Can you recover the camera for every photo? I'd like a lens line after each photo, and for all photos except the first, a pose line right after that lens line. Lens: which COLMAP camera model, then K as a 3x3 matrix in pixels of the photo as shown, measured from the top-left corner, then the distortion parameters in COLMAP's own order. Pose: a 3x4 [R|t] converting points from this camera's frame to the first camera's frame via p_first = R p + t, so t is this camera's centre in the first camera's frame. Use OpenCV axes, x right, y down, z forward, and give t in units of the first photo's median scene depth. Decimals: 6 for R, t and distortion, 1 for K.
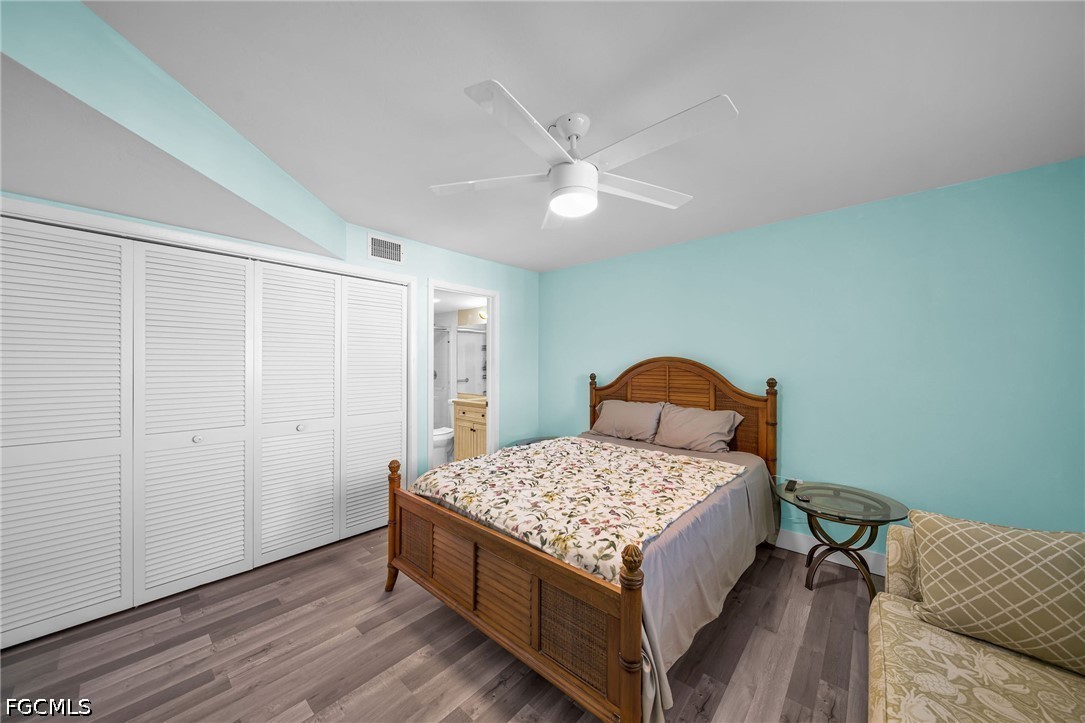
lens RADIAL K [[380.2, 0, 543.4], [0, 380.2, 364.9], [0, 0, 1]] dist [0.000951, 0.000022]
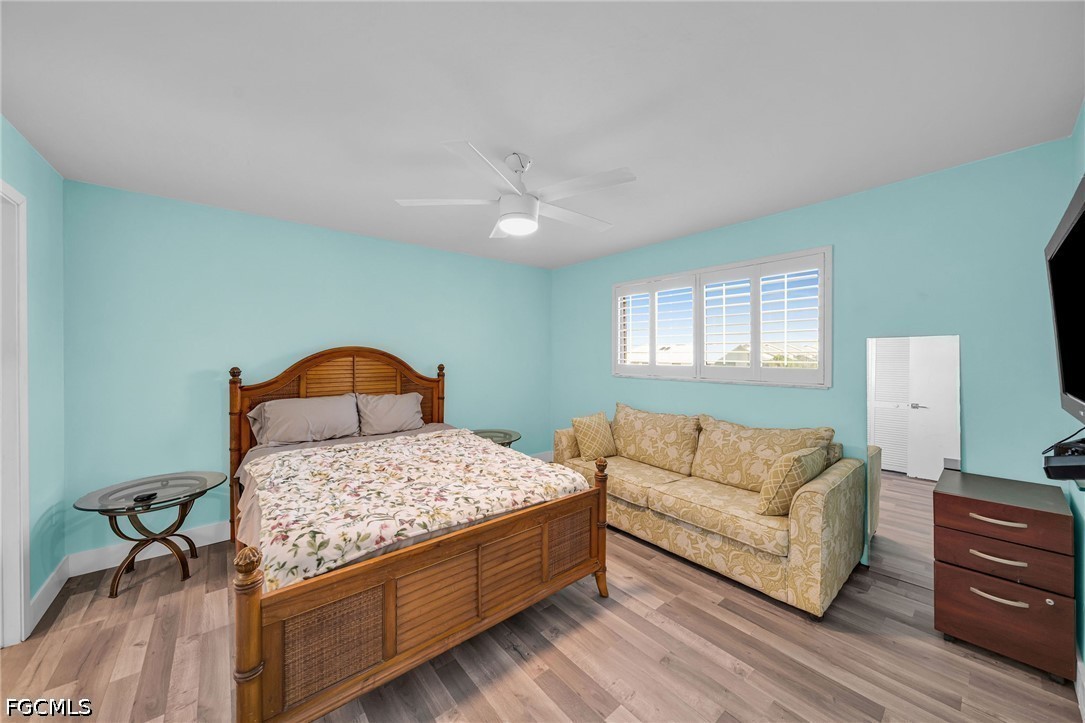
lens RADIAL K [[380.2, 0, 544.7], [0, 380.2, 354.7], [0, 0, 1]] dist [0.000951, 0.000022]
pose [[0.147154, -0.007116, 0.989088, -0.864481], [0.003441, 0.999972, 0.006682, -0.008304], [-0.989108, 0.002421, 0.147174, 0.558030]]
